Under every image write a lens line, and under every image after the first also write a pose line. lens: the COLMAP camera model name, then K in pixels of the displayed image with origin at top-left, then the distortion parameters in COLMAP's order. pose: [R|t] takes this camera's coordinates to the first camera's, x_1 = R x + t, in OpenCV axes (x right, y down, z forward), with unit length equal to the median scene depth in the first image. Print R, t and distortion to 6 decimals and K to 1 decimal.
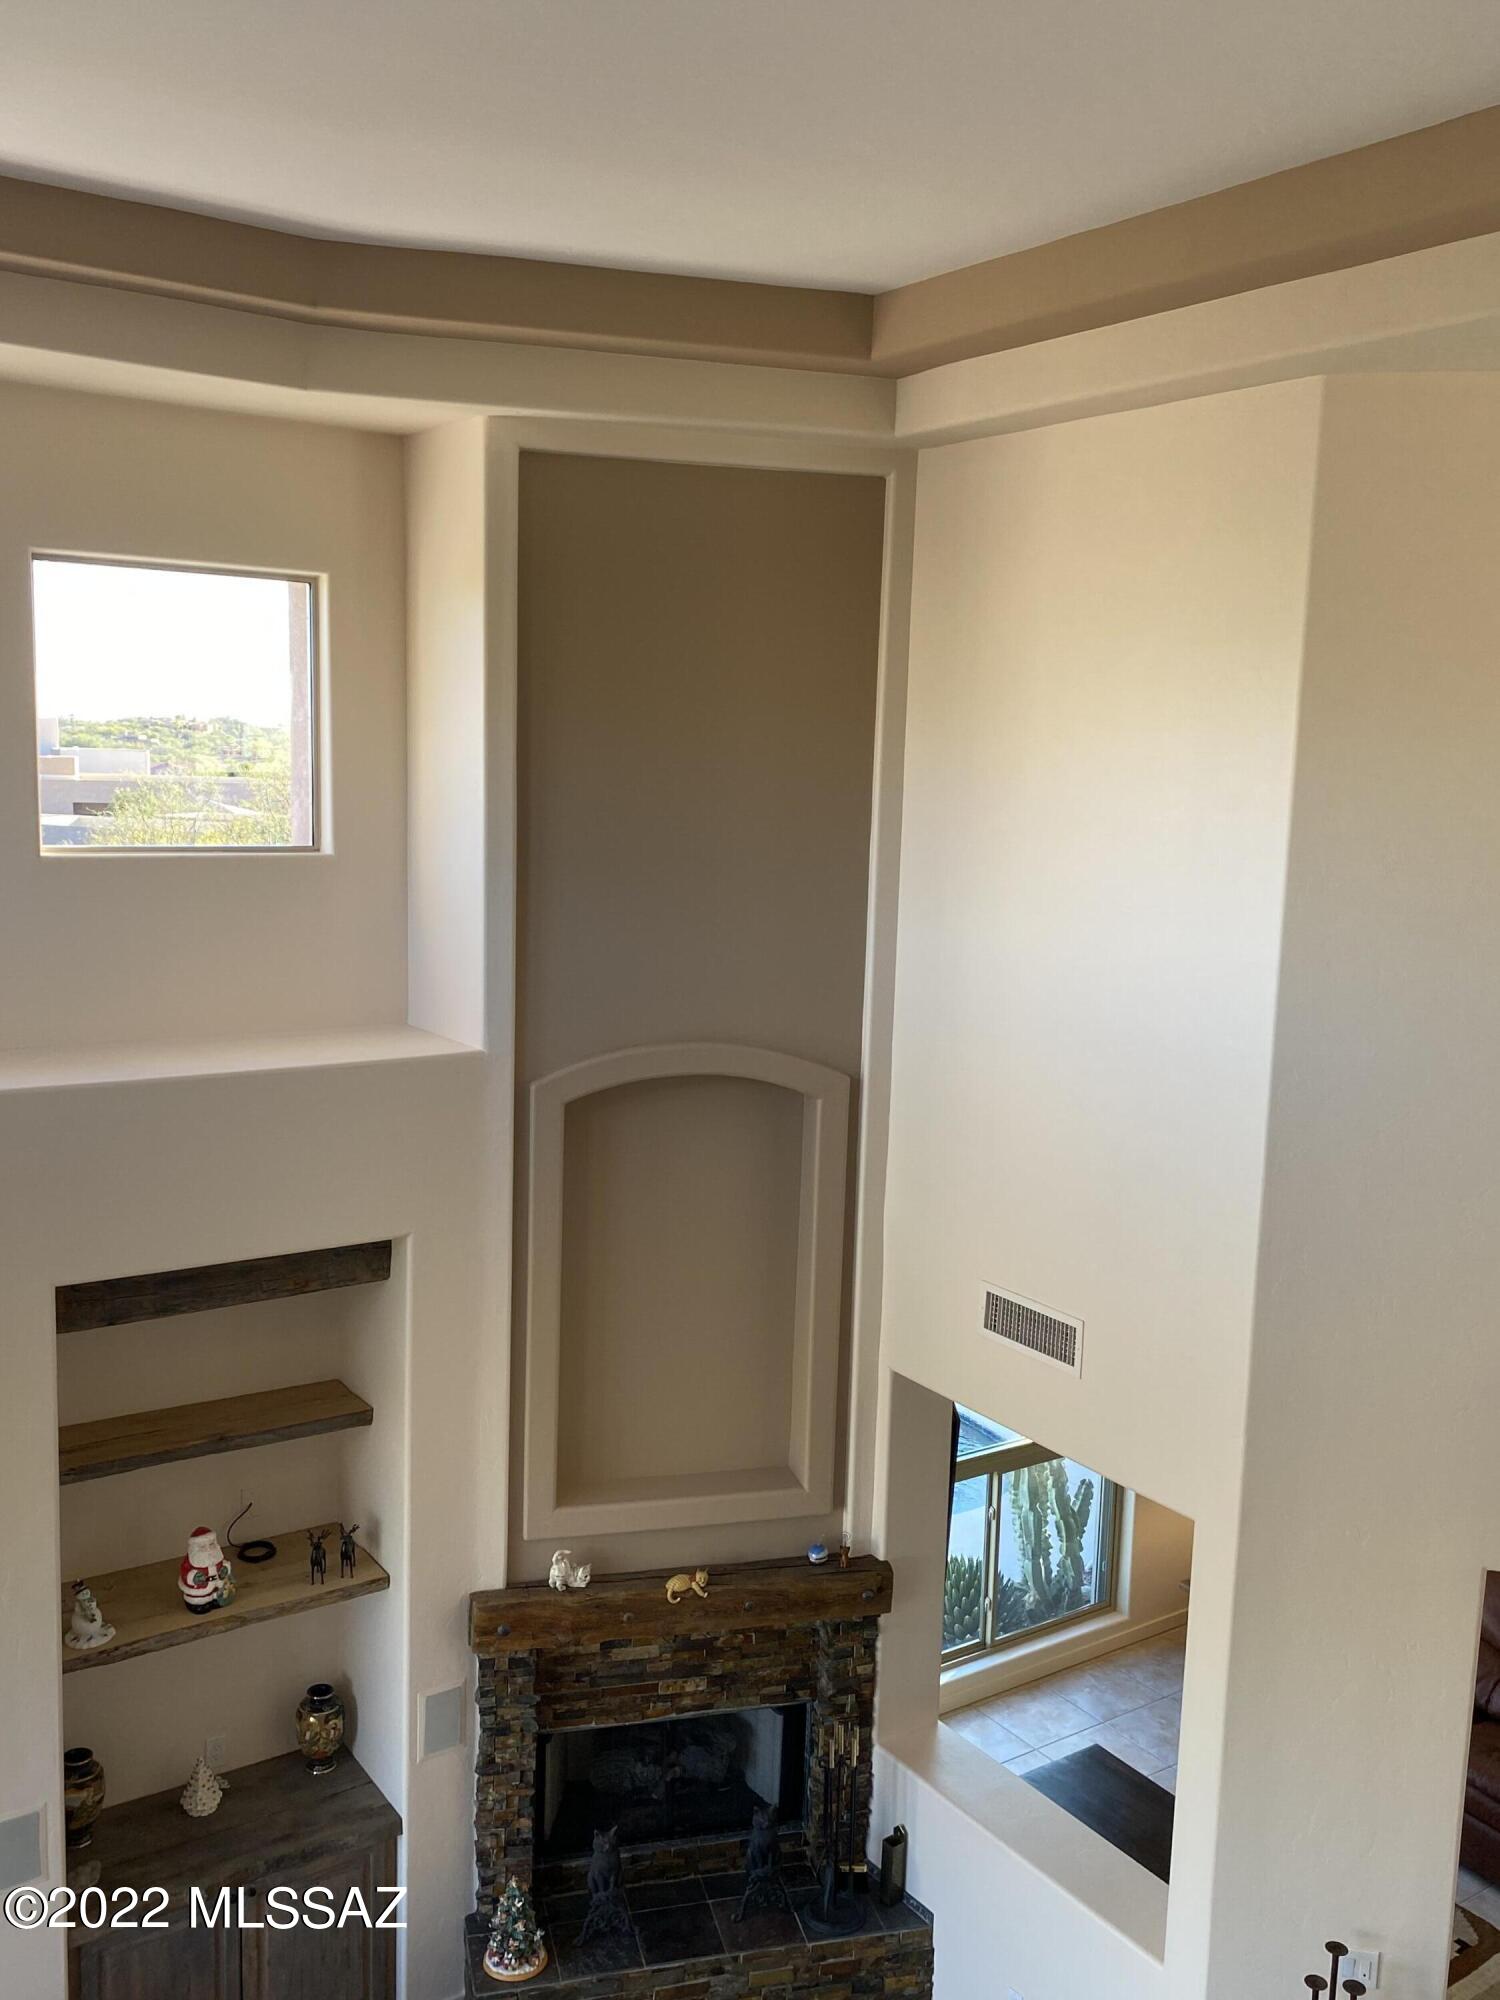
lens RADIAL K [[1752.7, 0, 757.7], [0, 1752.7, 1007.3], [0, 0, 1]] dist [0.028591, -0.031998]
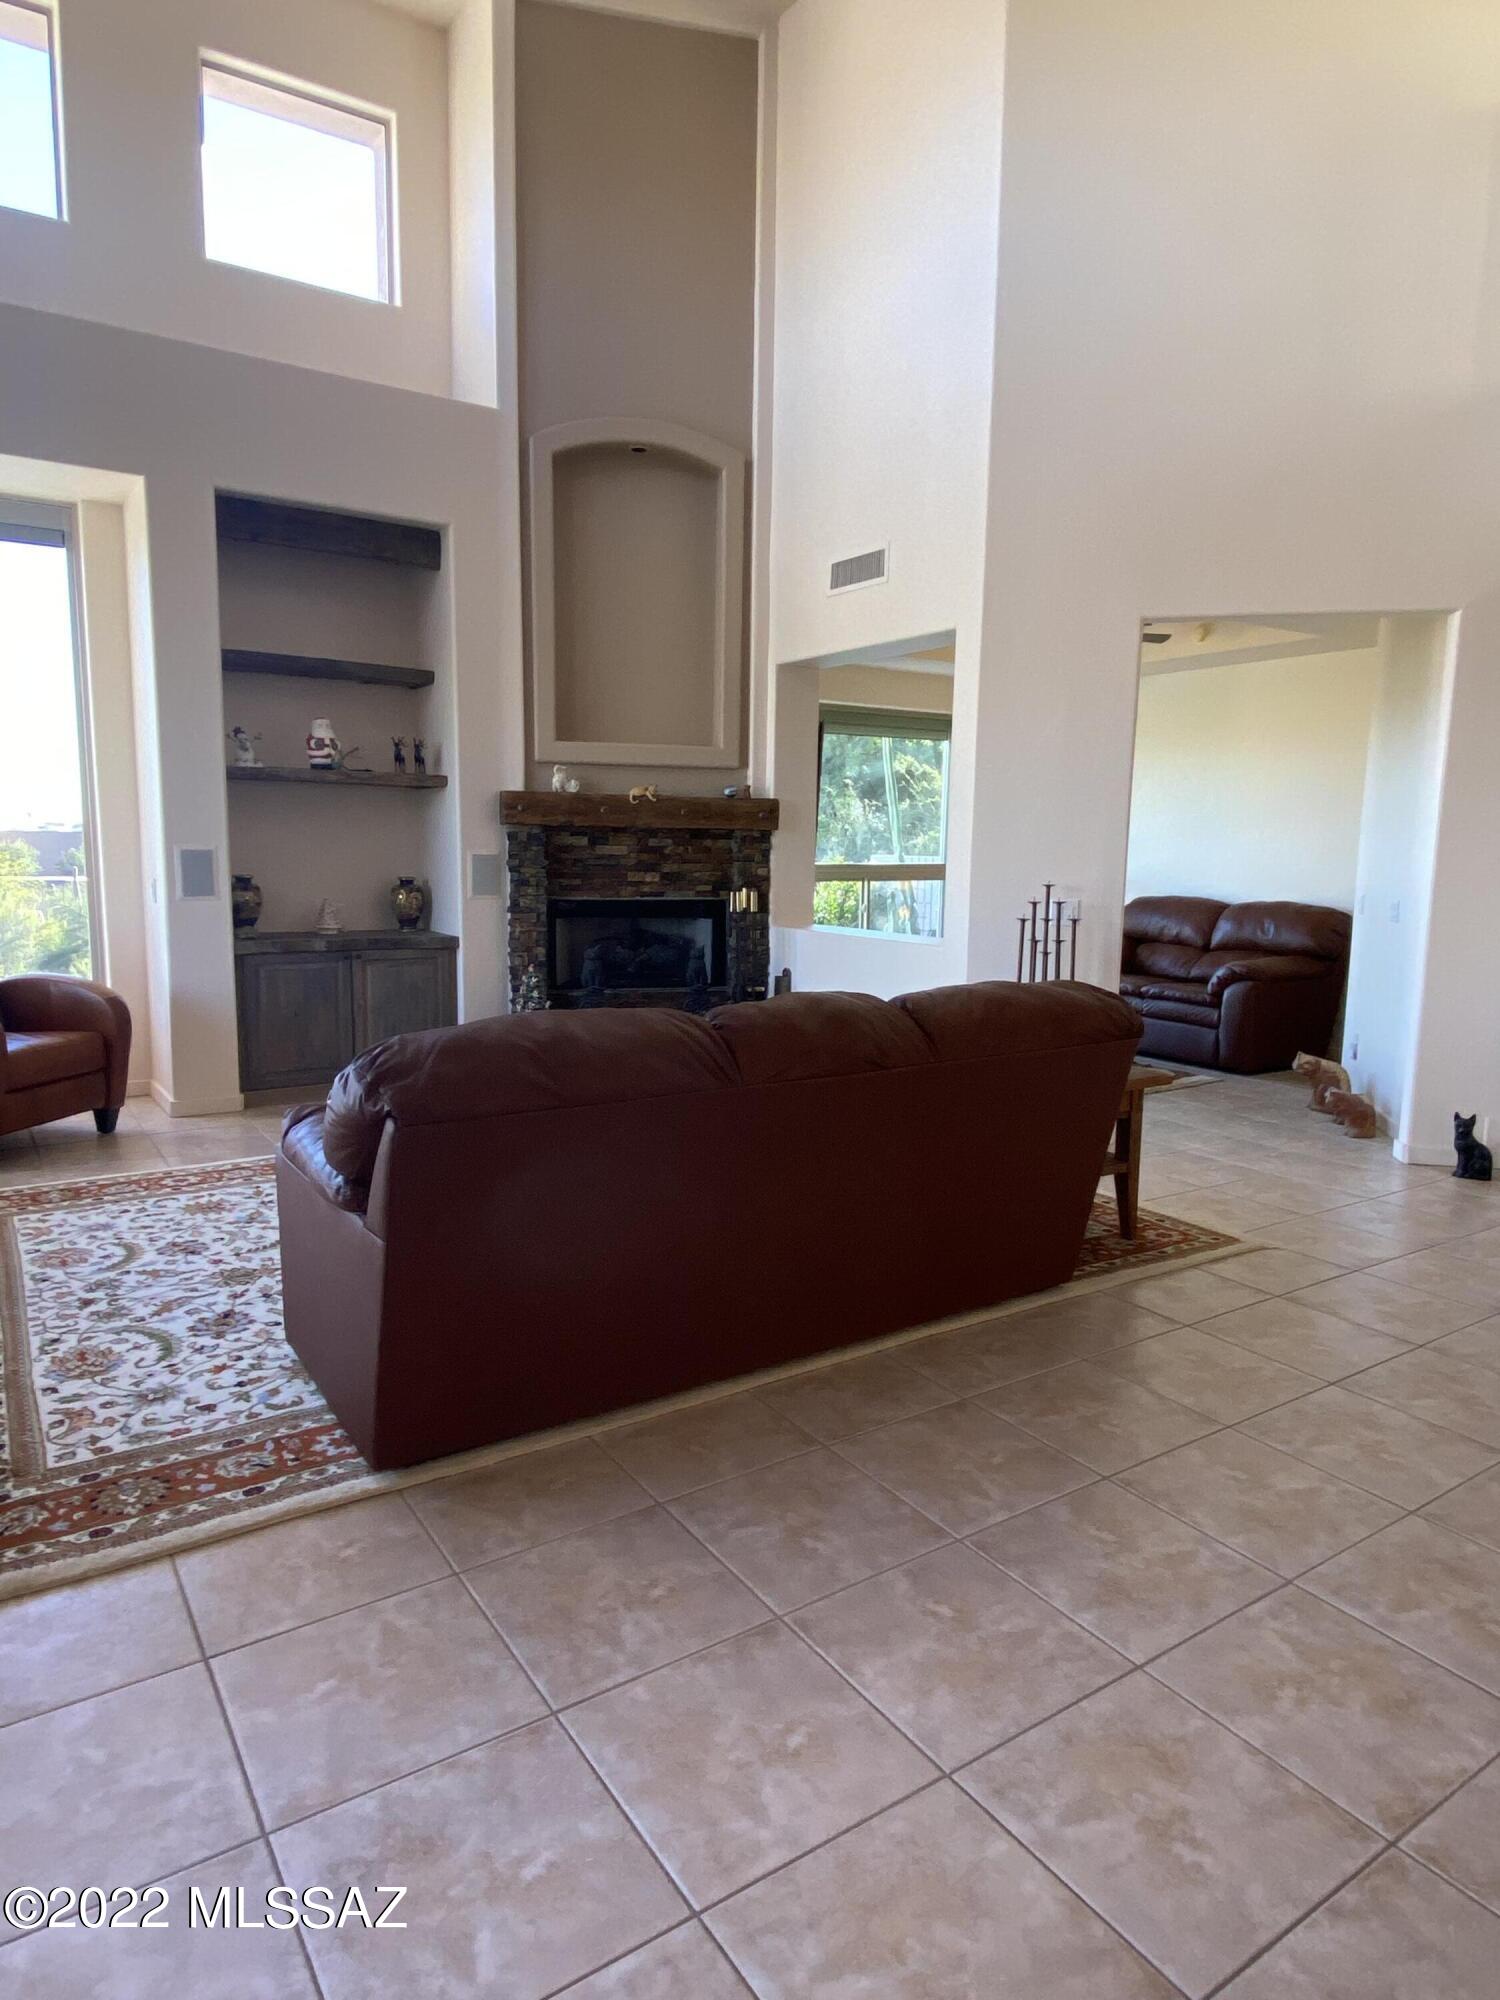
lens RADIAL K [[1168.9, 0, 758.9], [0, 1168.9, 1015.2], [0, 0, 1]] dist [0.025054, -0.017422]
pose [[0.999872, -0.015626, -0.003310, 0.061519], [0.015622, 0.999877, -0.000966, 0.526205], [0.003325, 0.000914, 0.999994, -0.020582]]
